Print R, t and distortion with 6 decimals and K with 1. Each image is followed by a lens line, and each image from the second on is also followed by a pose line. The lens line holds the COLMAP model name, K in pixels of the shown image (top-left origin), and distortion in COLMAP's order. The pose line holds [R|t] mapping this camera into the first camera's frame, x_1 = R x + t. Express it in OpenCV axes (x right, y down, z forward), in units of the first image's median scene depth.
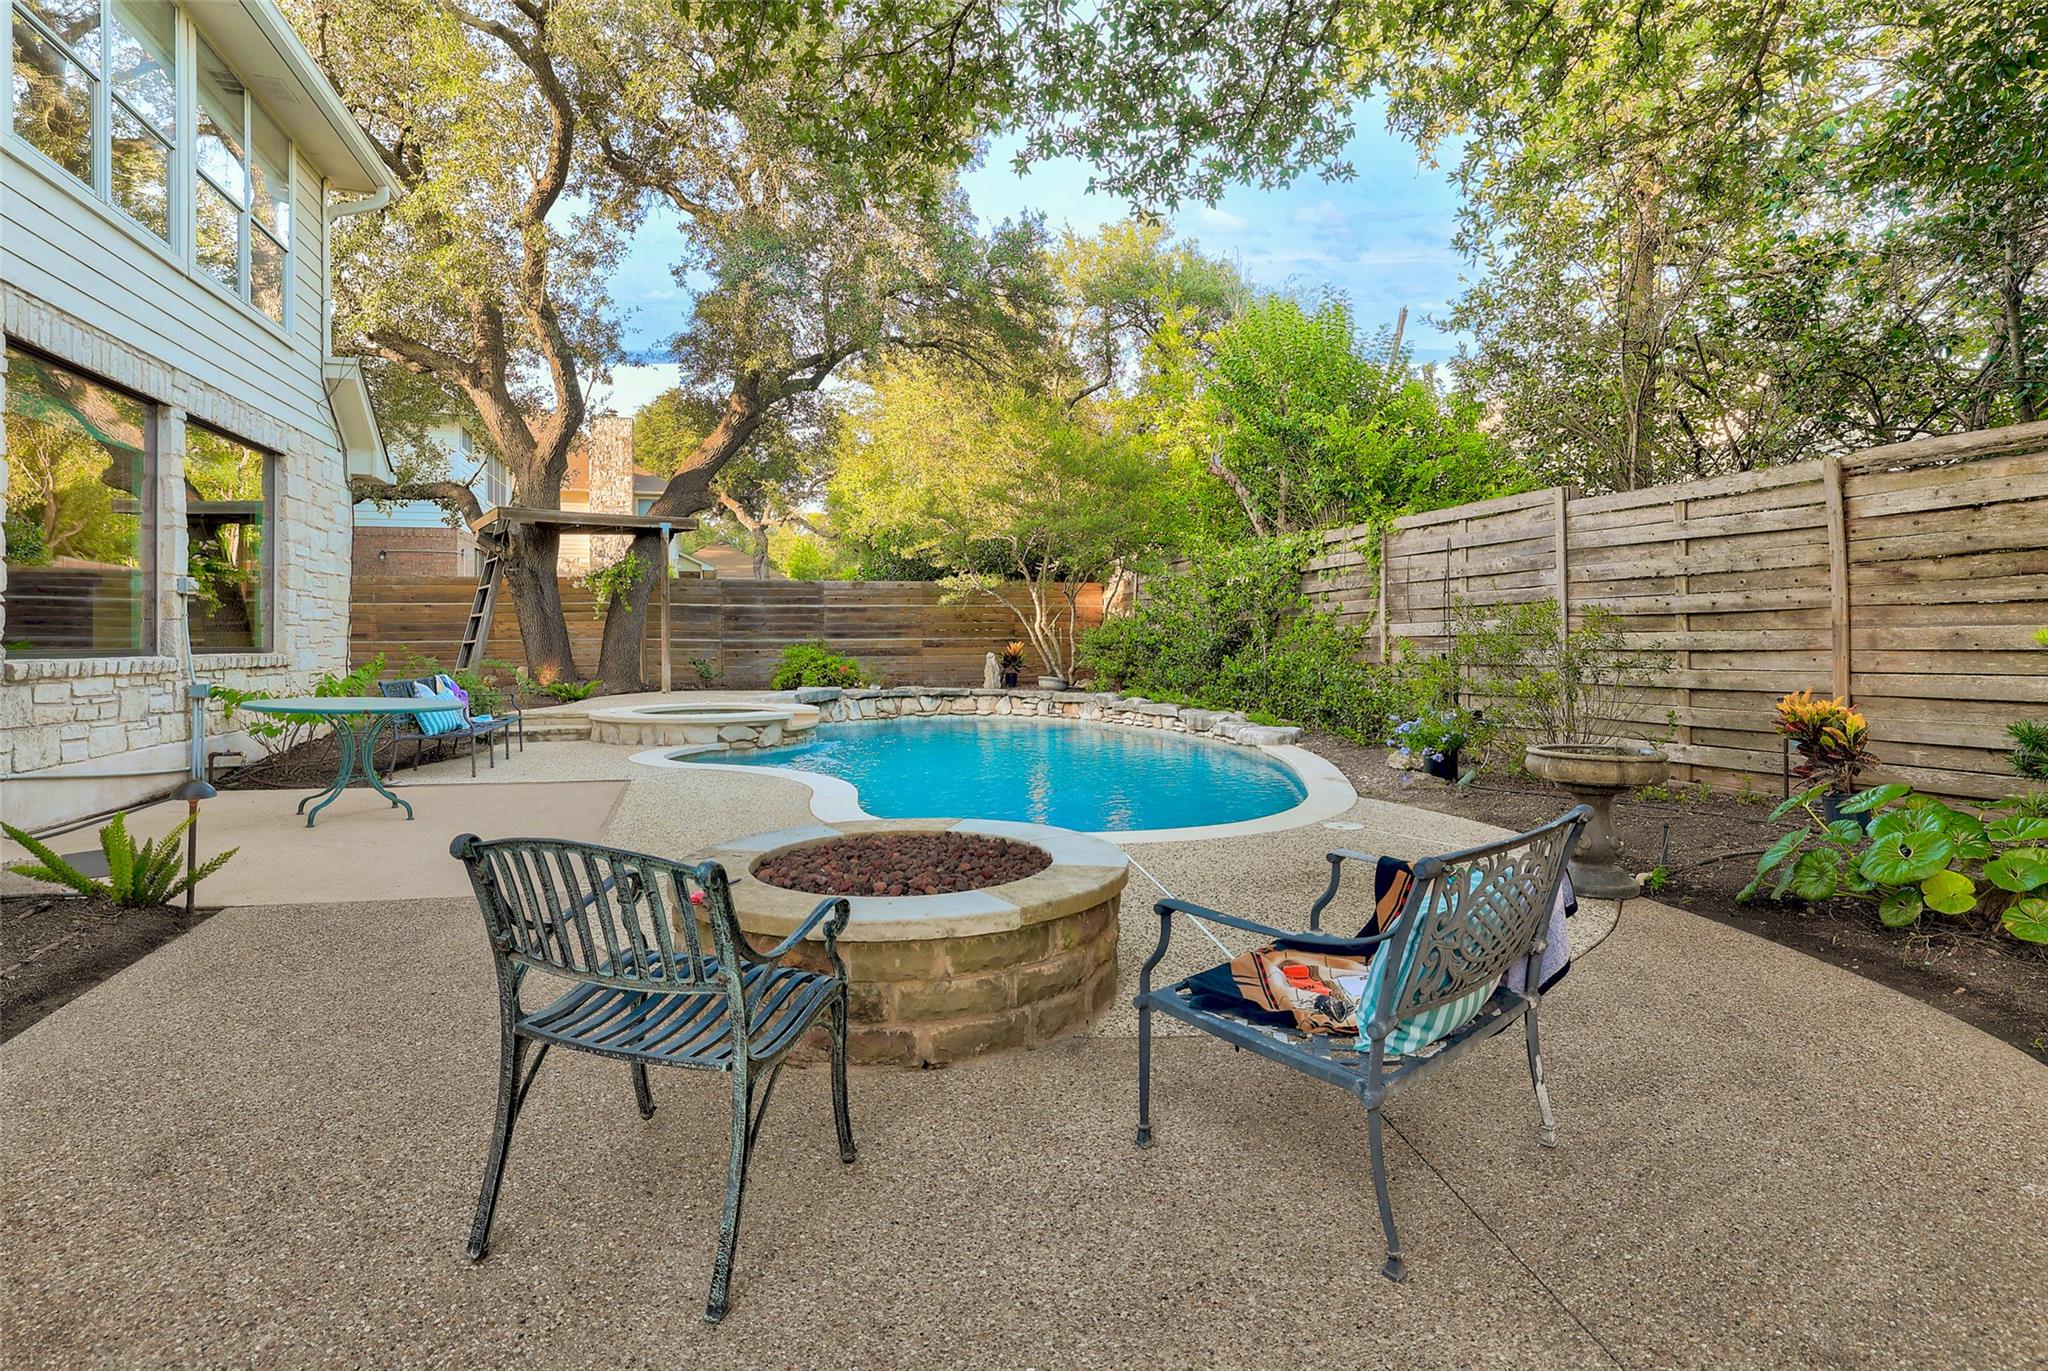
lens RADIAL K [[1016.2, 0, 1024.2], [0, 1016.2, 663.7], [0, 0, 1]] dist [-0.006072, -0.000720]
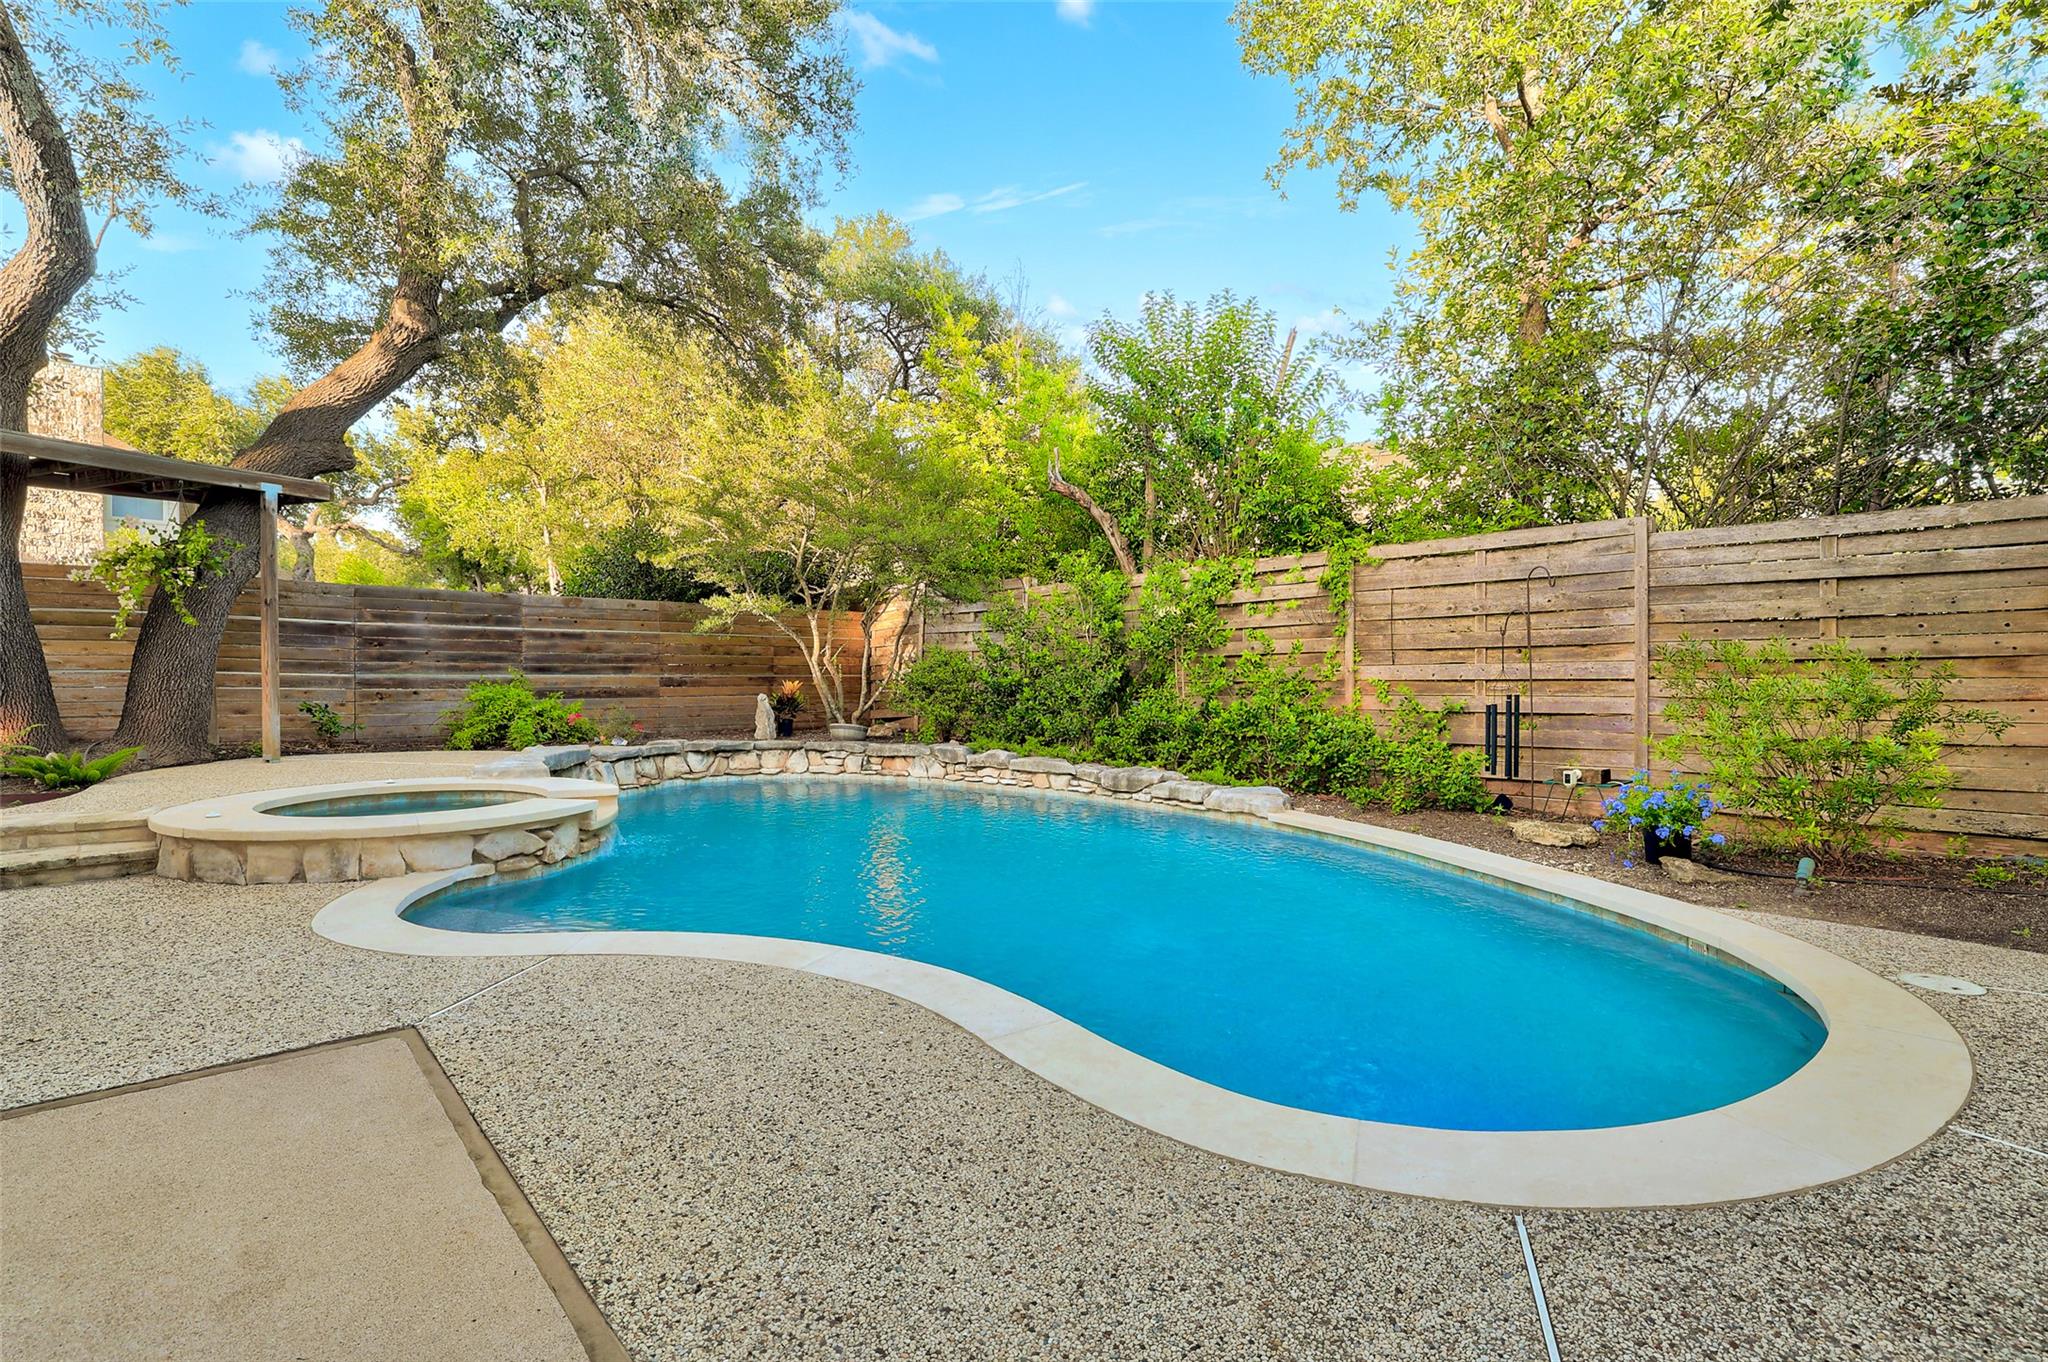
lens RADIAL K [[894.5, 0, 1021.3], [0, 894.5, 691.3], [0, 0, 1]] dist [-0.007015, 0.001899]
pose [[0.896688, 0.000985, 0.442663, -0.181235], [0.001781, 0.999981, -0.005834, -0.009459], [-0.442660, 0.006020, 0.896669, 0.314885]]
